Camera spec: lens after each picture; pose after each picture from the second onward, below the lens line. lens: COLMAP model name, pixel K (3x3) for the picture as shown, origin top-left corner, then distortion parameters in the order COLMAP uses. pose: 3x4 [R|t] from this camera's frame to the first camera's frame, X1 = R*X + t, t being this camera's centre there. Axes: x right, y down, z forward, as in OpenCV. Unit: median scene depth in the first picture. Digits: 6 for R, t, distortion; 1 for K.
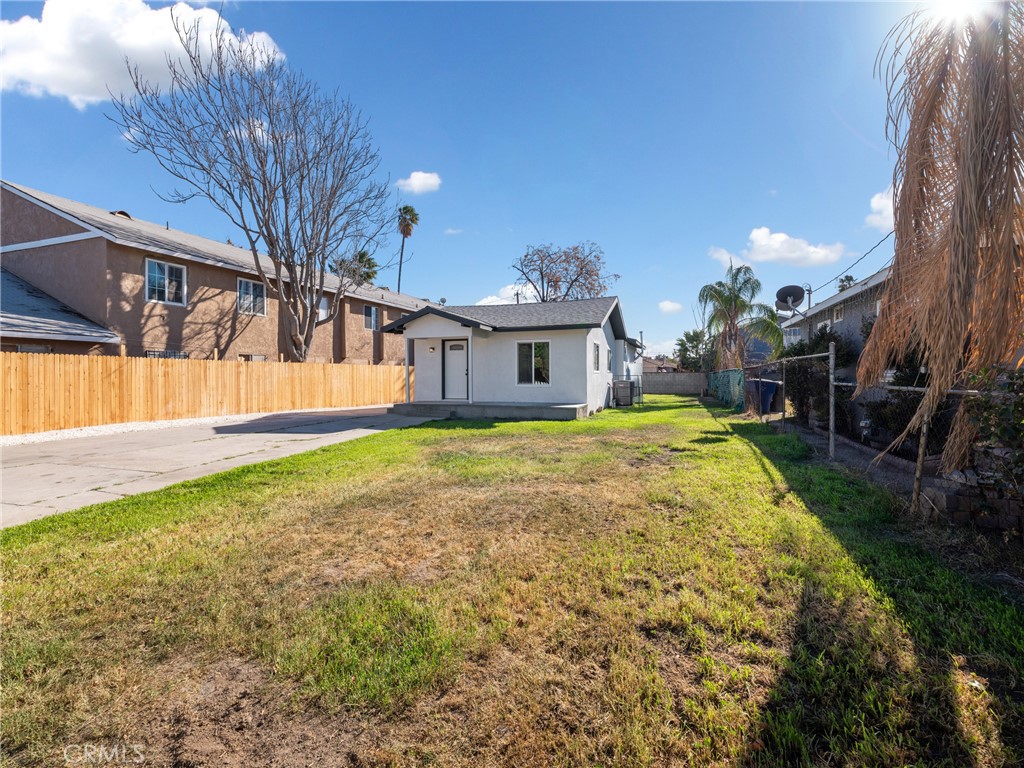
lens RADIAL K [[469.5, 0, 511.1], [0, 469.5, 380.6], [0, 0, 1]] dist [-0.002605, 0.001031]
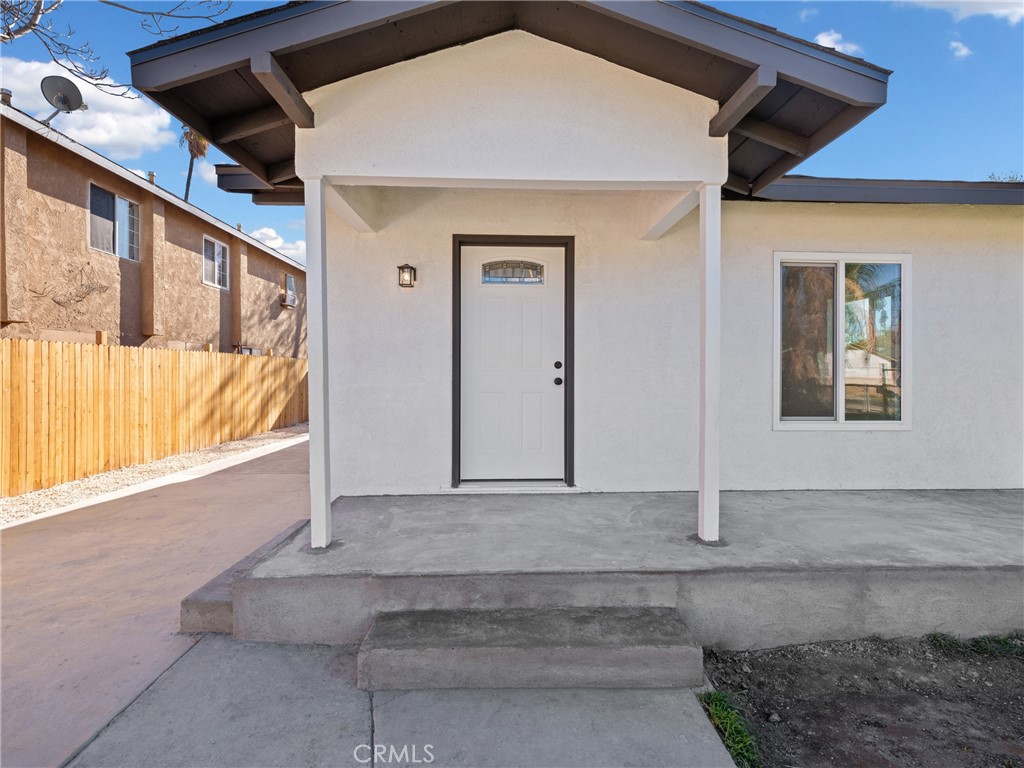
lens RADIAL K [[469.5, 0, 512.6], [0, 469.5, 377.0], [0, 0, 1]] dist [-0.002605, 0.001031]
pose [[0.925239, 0.002420, 0.379376, -0.167625], [-0.002309, 0.999997, -0.000746, -0.012318], [-0.379377, -0.000185, 0.925242, 0.615146]]
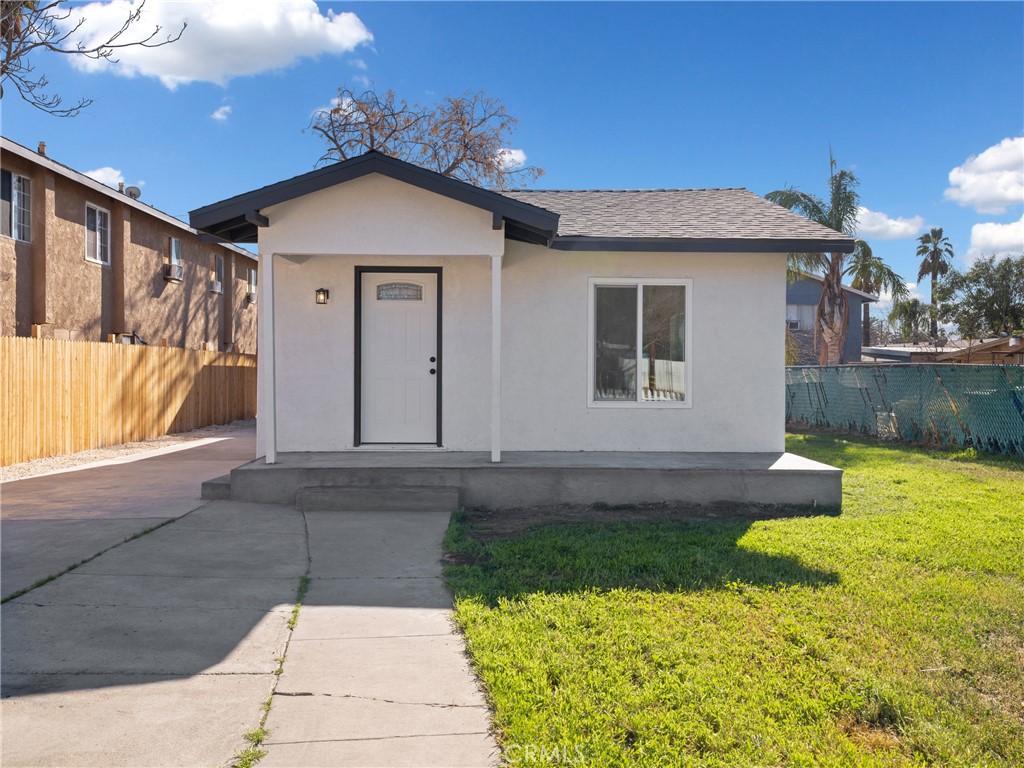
lens RADIAL K [[835.9, 0, 512.5], [0, 835.9, 385.0], [0, 0, 1]] dist [0.008866, -0.005028]
pose [[0.929221, 0.002472, 0.369515, -0.209964], [-0.005702, 0.999954, 0.007649, -0.006816], [-0.369479, -0.009215, 0.929193, 0.326561]]
